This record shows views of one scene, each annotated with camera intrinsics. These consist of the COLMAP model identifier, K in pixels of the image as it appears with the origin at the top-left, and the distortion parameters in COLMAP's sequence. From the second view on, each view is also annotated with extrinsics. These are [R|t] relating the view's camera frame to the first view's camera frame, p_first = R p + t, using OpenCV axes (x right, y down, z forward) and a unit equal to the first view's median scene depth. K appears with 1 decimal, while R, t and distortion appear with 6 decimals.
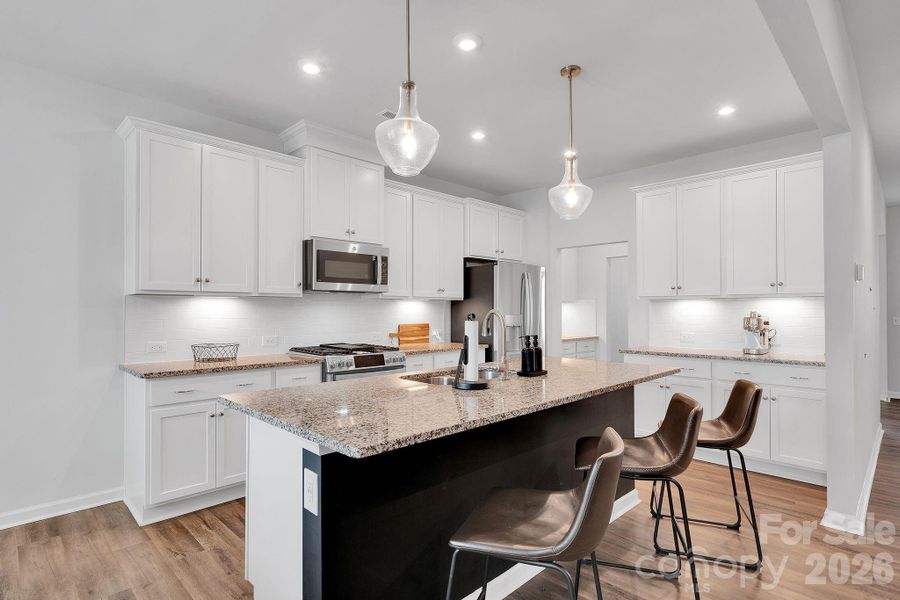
lens RADIAL K [[456.5, 0, 451.0], [0, 456.5, 301.9], [0, 0, 1]] dist [-0.002264, -0.000129]
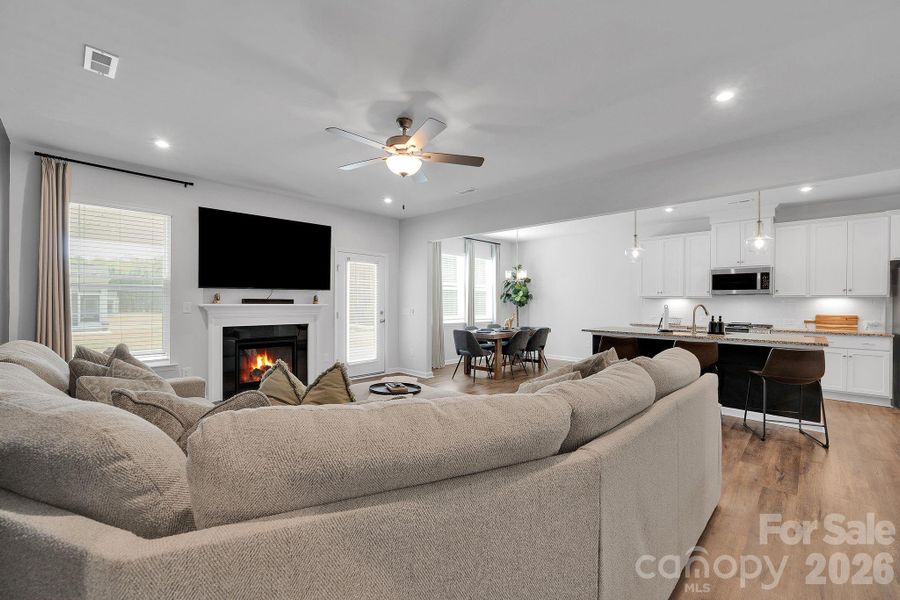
lens RADIAL K [[373.7, 0, 452.1], [0, 373.7, 301.9], [0, 0, 1]] dist [0.002824, 0.000370]
pose [[0.019981, 0.005335, -0.999786, 1.279876], [0.009905, 0.999936, 0.005534, -0.010844], [0.999751, -0.010014, 0.019927, -0.194401]]
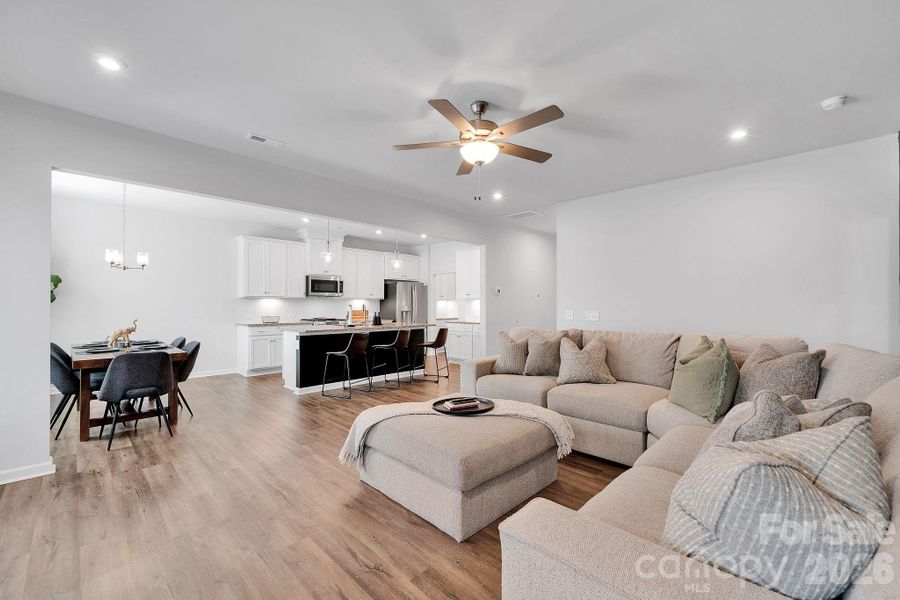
lens RADIAL K [[373.7, 0, 451.0], [0, 373.7, 300.3], [0, 0, 1]] dist [0.002824, 0.000370]
pose [[0.999993, 0.002973, 0.002072, 0.439806], [-0.002991, 0.999955, 0.009032, -0.019899], [-0.002045, -0.009038, 0.999957, -0.987167]]
